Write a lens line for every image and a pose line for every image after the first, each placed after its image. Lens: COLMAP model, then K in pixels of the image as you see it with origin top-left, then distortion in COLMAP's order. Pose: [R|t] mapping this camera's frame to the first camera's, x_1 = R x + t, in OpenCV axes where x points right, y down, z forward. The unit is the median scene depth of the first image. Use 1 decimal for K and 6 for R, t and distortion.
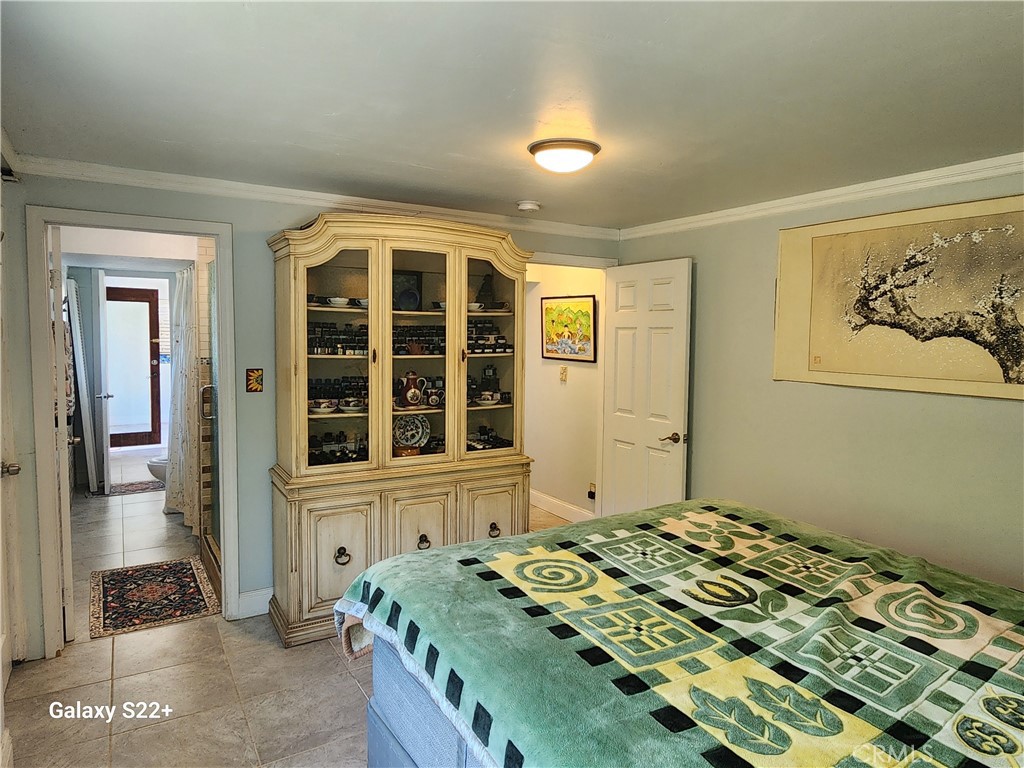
lens RADIAL K [[640.3, 0, 511.0], [0, 640.3, 386.7], [0, 0, 1]] dist [-0.001070, -0.000563]
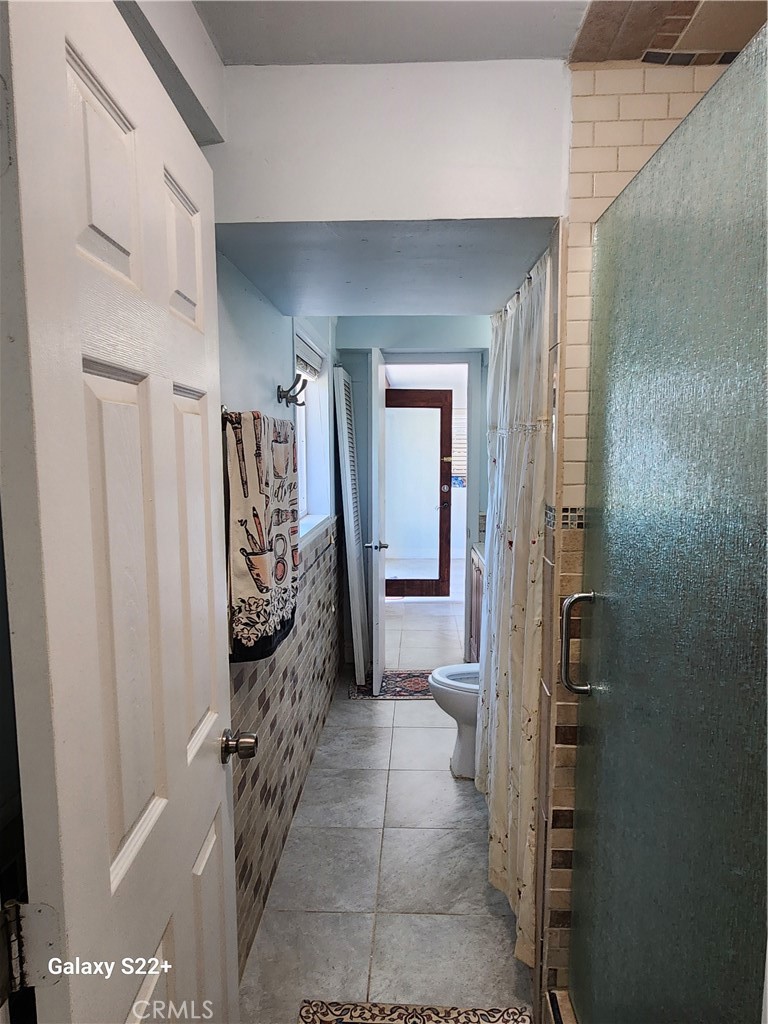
lens RADIAL K [[640.3, 0, 385.1], [0, 640.3, 513.2], [0, 0, 1]] dist [-0.001070, -0.000563]
pose [[0.824248, 0.034486, -0.565177, -0.195377], [-0.025755, 0.999394, 0.023421, -0.025360], [0.565642, -0.004749, 0.824637, 0.351205]]
